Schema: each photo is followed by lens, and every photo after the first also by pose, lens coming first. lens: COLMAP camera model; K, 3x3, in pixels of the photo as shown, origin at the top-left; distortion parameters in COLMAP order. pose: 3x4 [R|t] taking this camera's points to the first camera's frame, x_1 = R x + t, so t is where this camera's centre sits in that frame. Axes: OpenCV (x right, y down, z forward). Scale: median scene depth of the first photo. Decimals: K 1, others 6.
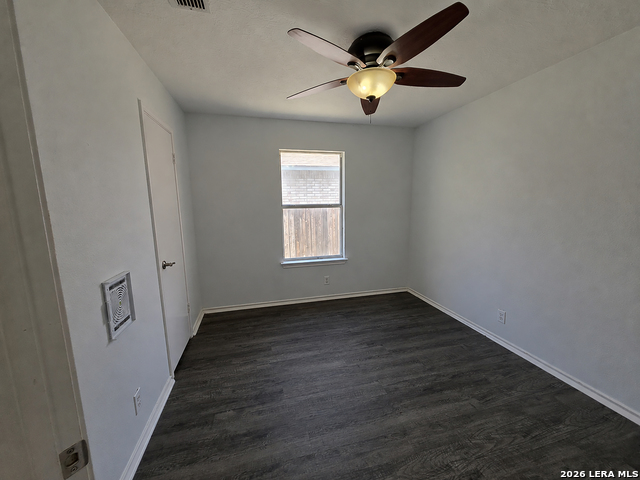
lens RADIAL K [[256.0, 0, 317.7], [0, 256.0, 238.8], [0, 0, 1]] dist [0.000524, -0.000008]
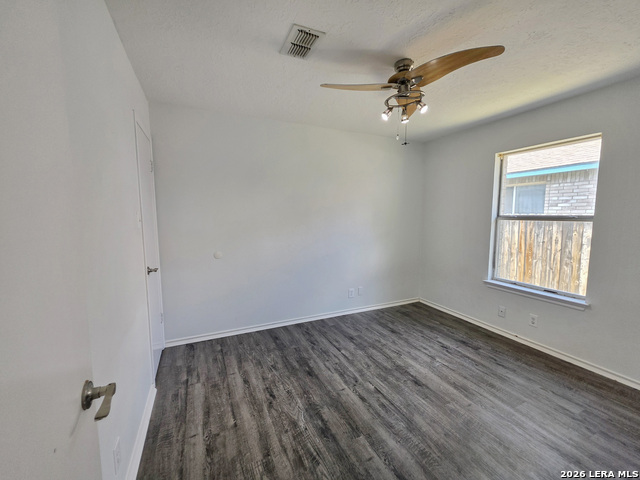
lens RADIAL K [[256.0, 0, 317.7], [0, 256.0, 238.8], [0, 0, 1]] dist [0.000524, -0.000008]
pose [[0.196851, 0.112693, -0.973935, 0.596932], [-0.139578, 0.986475, 0.085932, -0.040546], [0.970447, 0.119024, 0.209919, 0.207332]]
